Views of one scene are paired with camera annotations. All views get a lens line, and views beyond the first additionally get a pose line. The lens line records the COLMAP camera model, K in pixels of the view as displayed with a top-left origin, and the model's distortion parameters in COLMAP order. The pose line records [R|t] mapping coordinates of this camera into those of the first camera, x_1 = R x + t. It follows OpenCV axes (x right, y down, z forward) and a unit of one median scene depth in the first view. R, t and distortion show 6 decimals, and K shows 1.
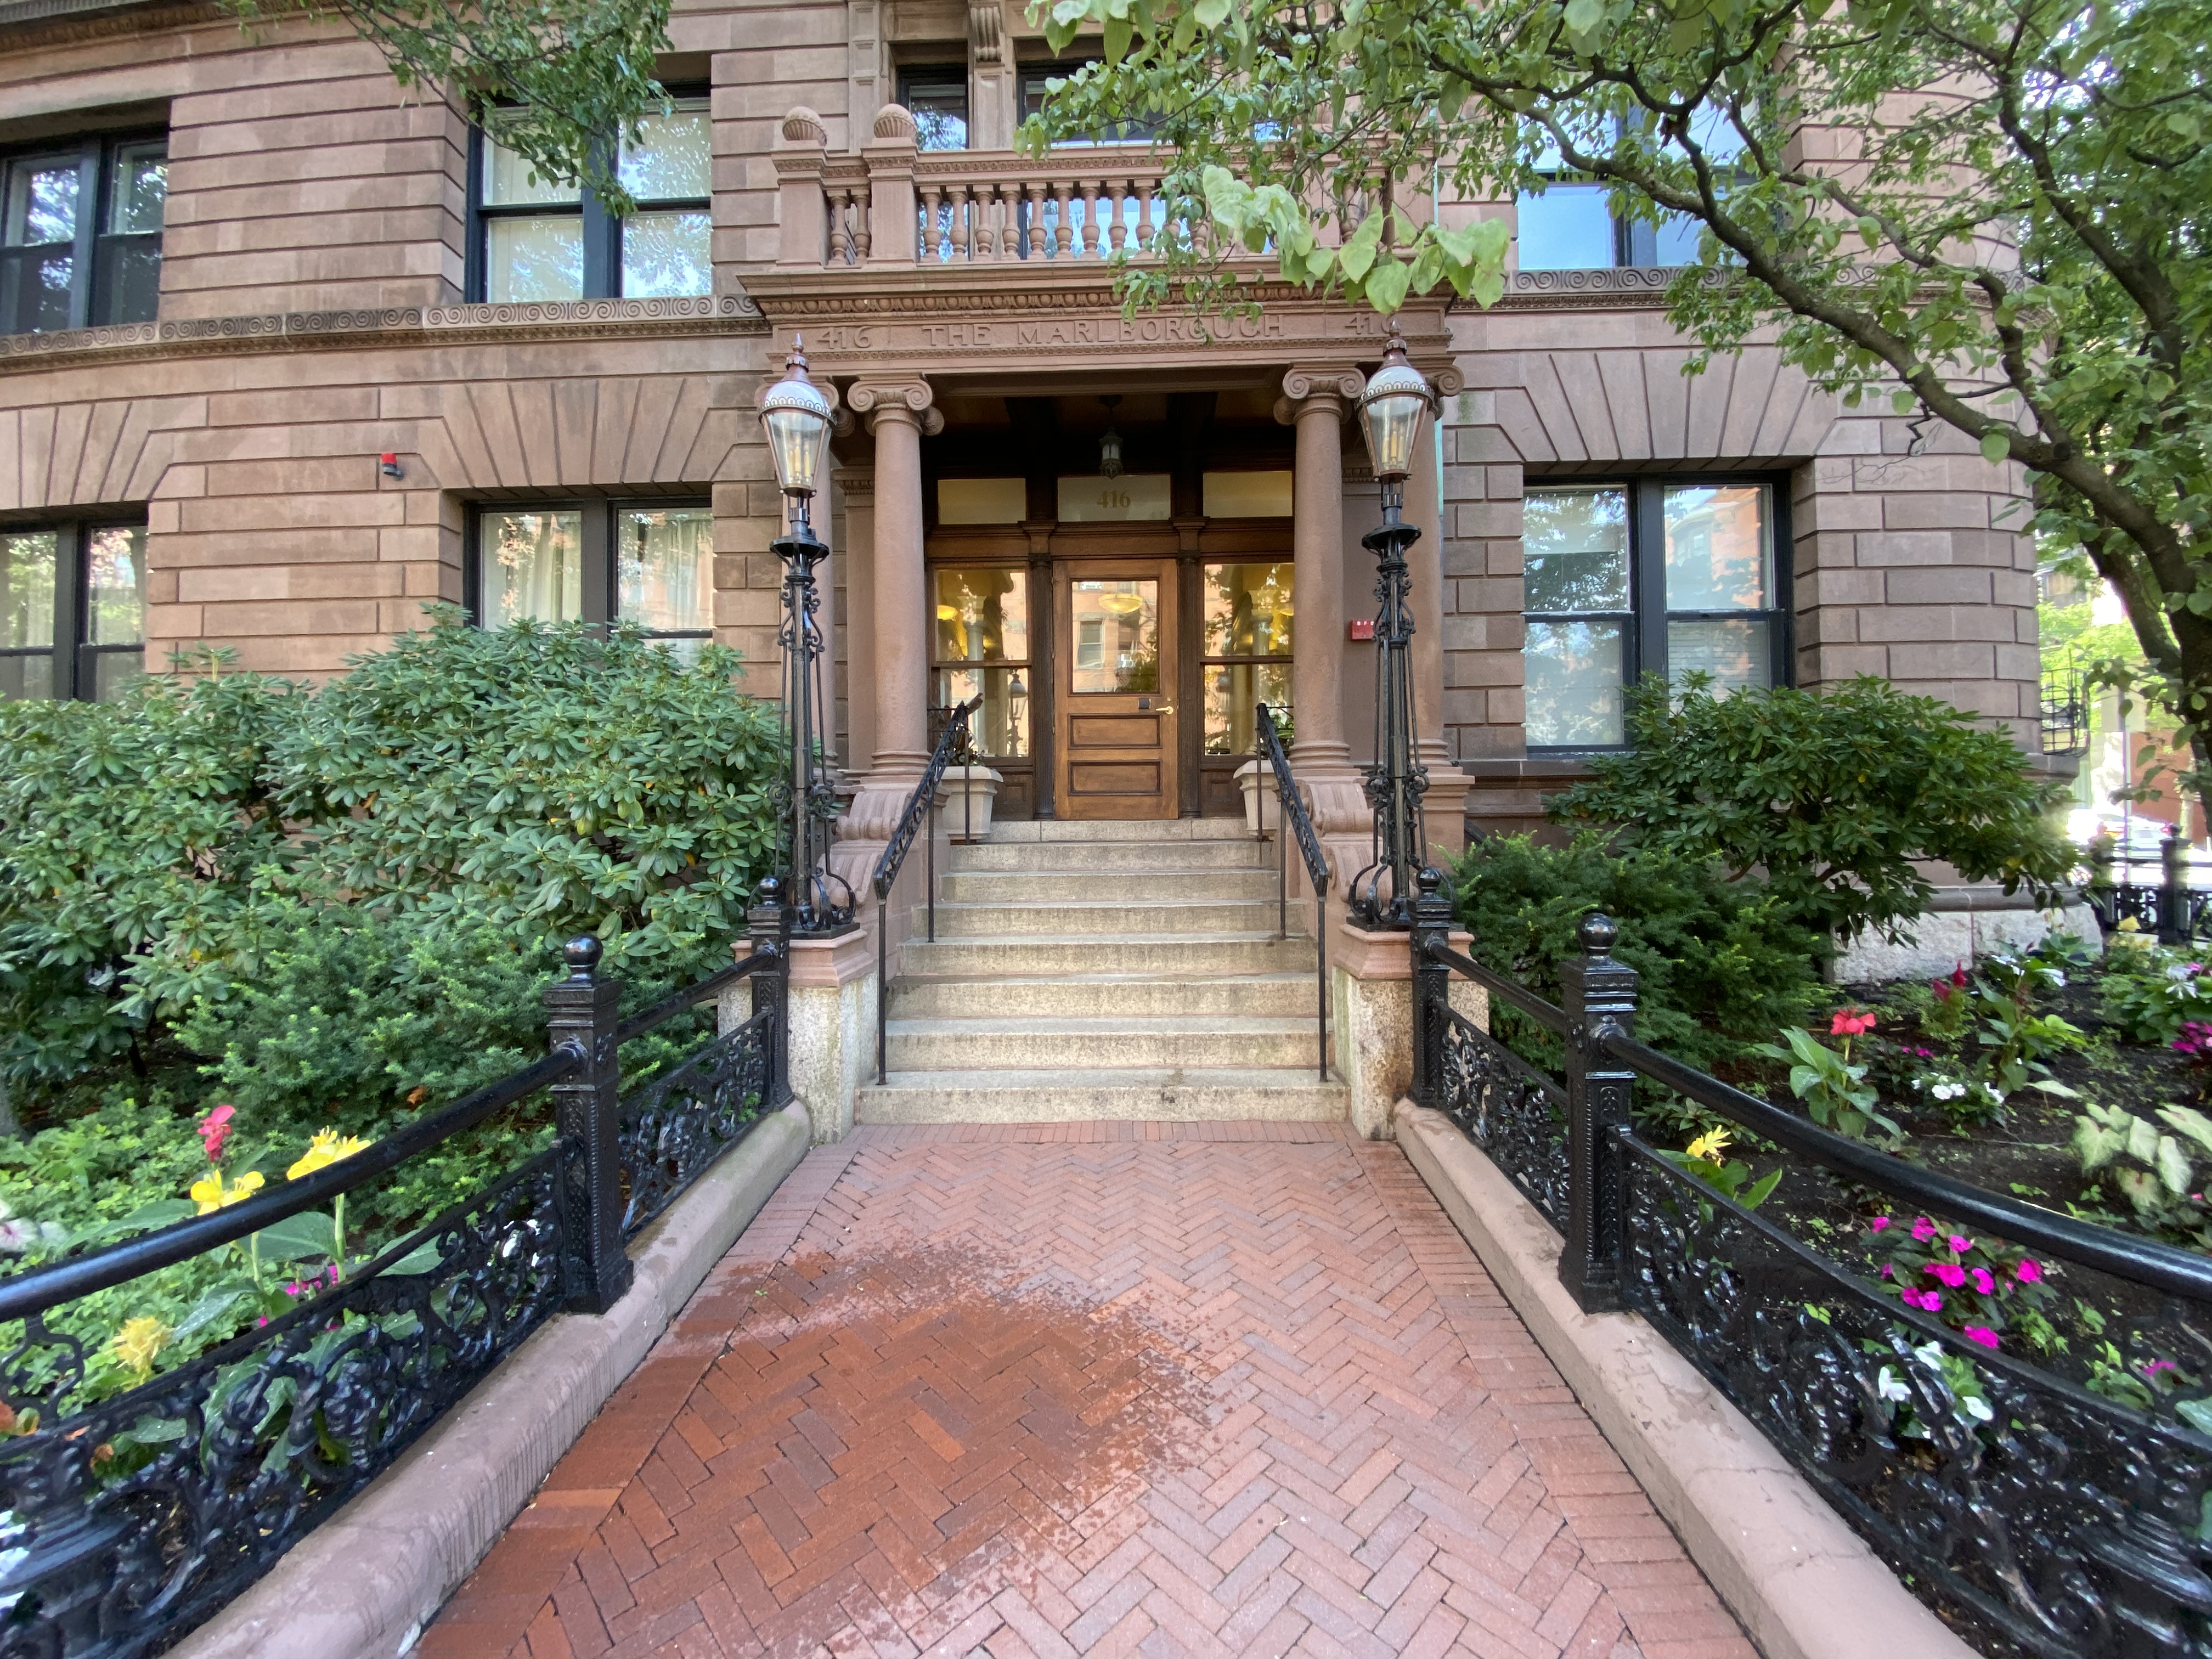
lens RADIAL K [[914.0, 0, 1105.1], [0, 914.0, 803.6], [0, 0, 1]] dist [-0.022280, -0.007095]
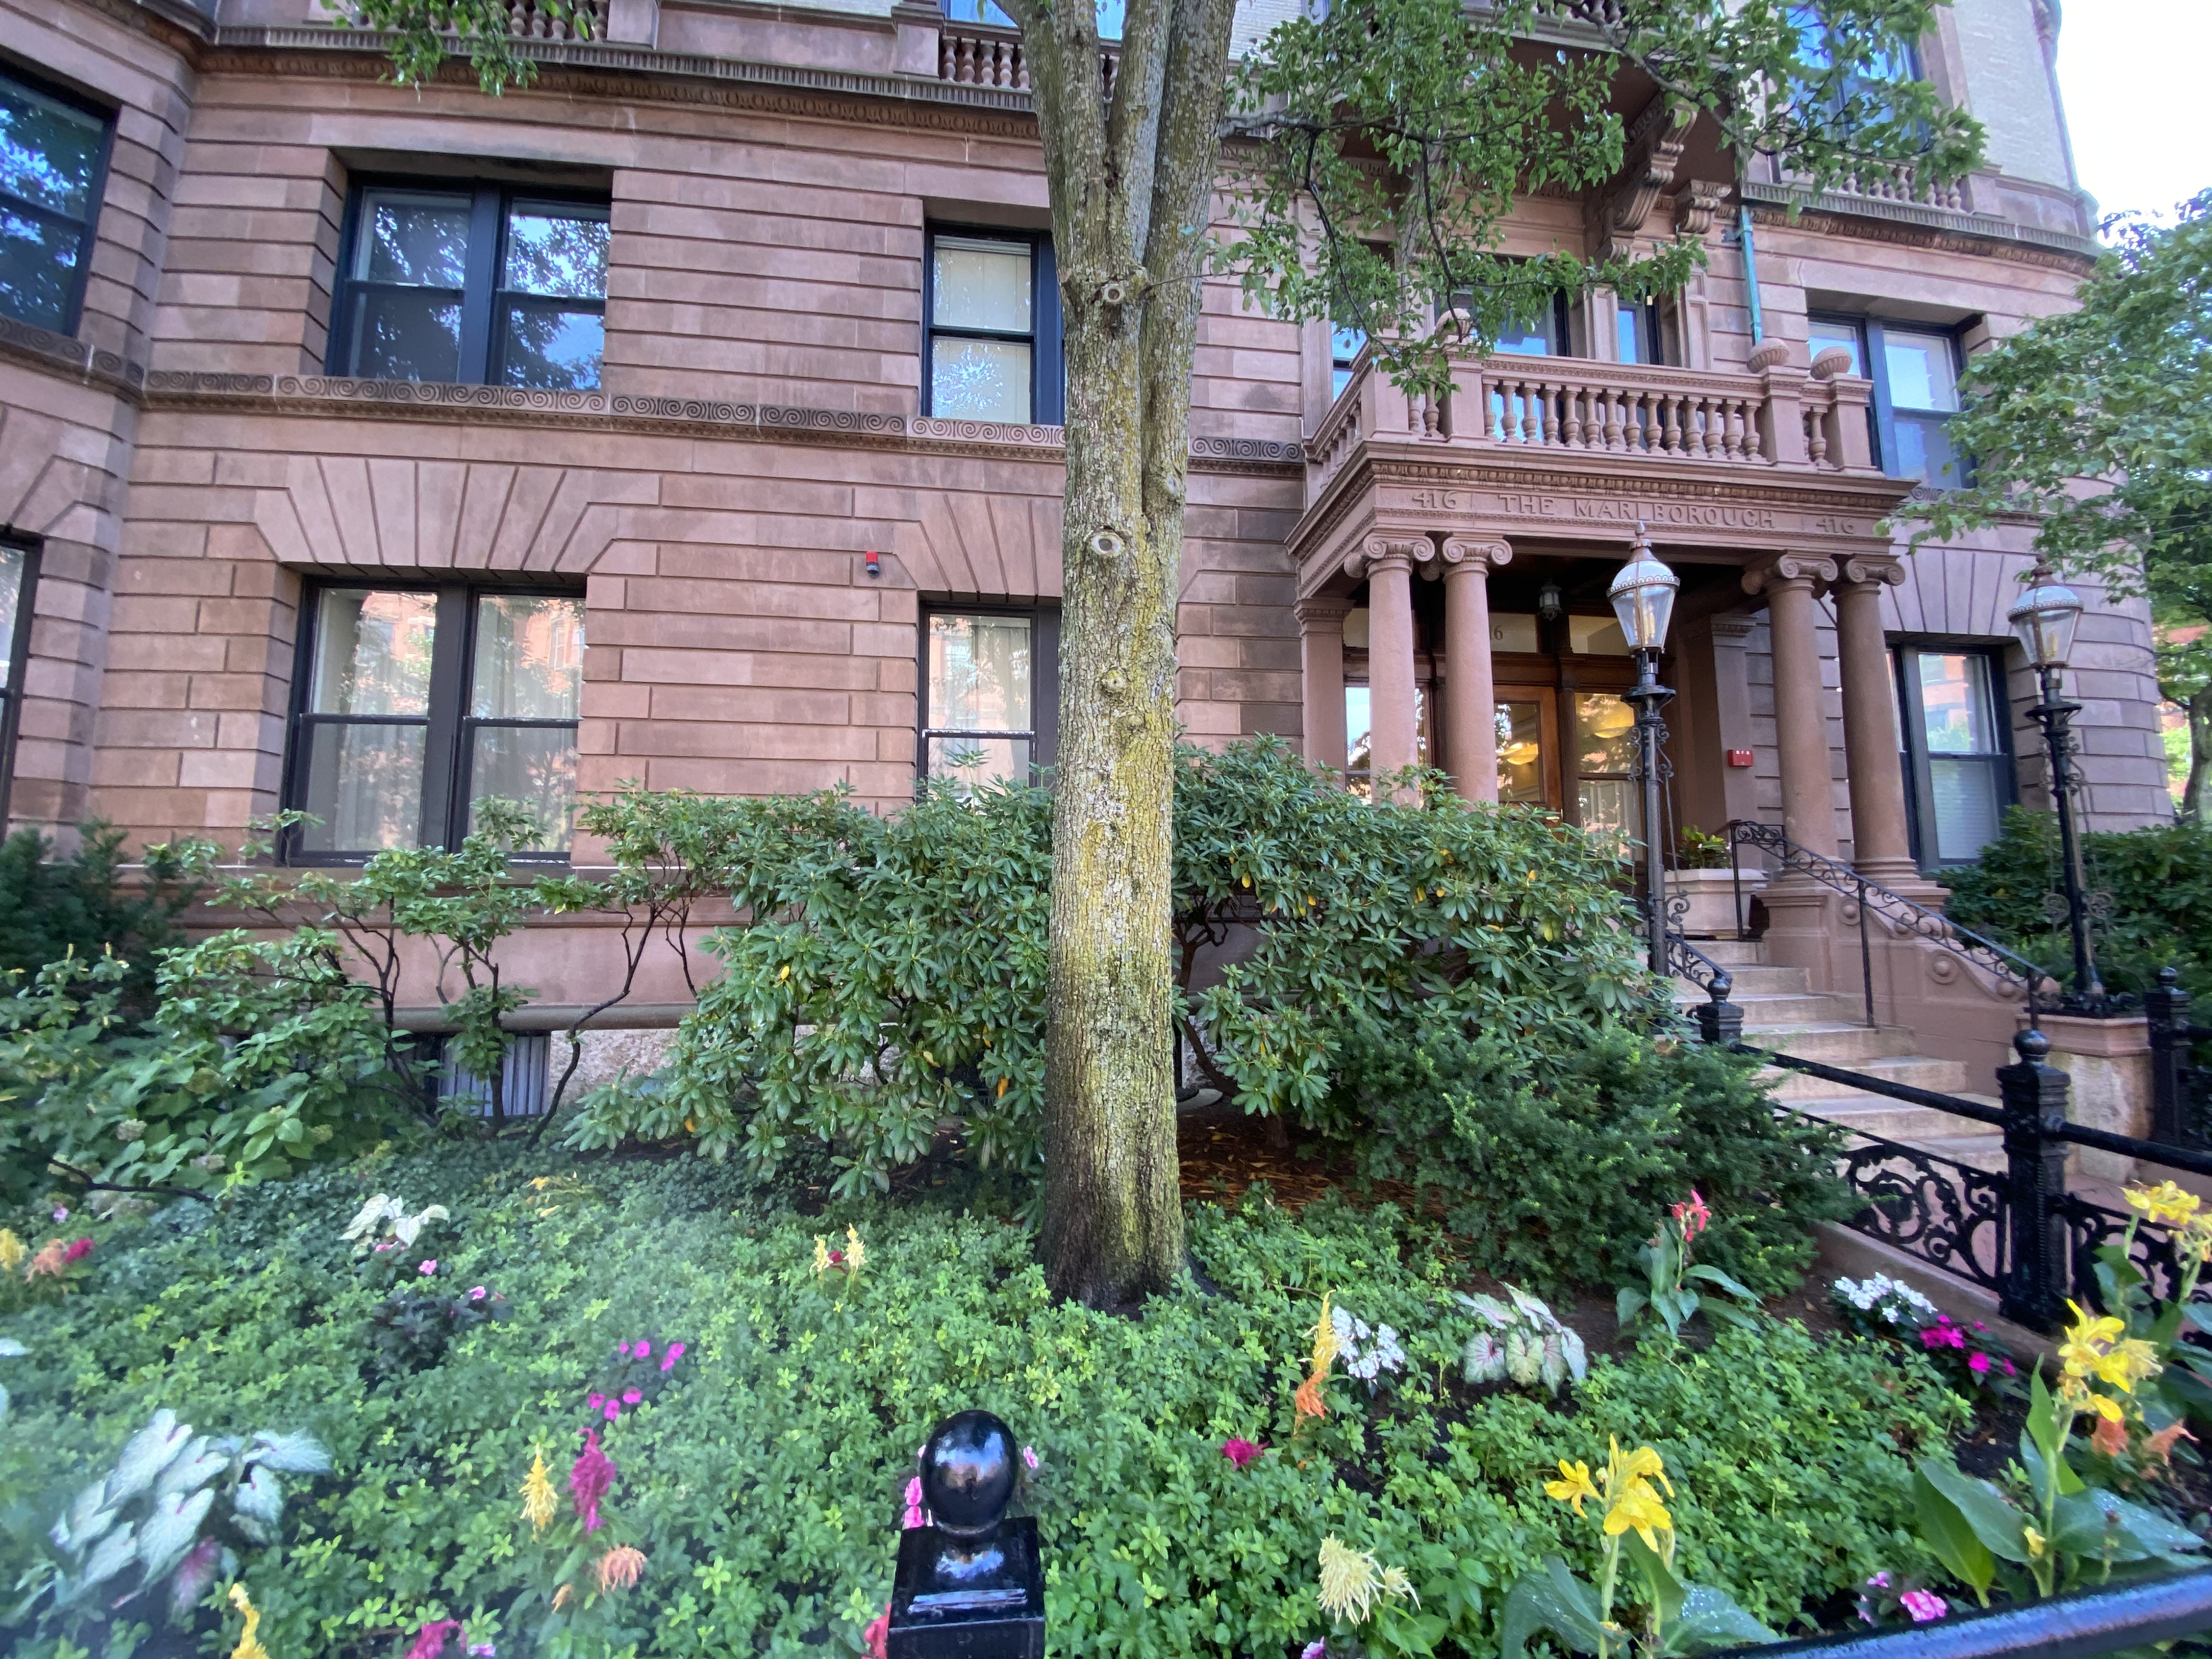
lens RADIAL K [[870.9, 0, 1113.1], [0, 870.9, 831.8], [0, 0, 1]] dist [-0.002307, -0.014893]
pose [[0.987626, 0.021336, 0.155369, -0.667291], [-0.008508, 0.996532, -0.082769, 0.007550], [-0.156596, 0.080423, 0.984383, 0.002650]]
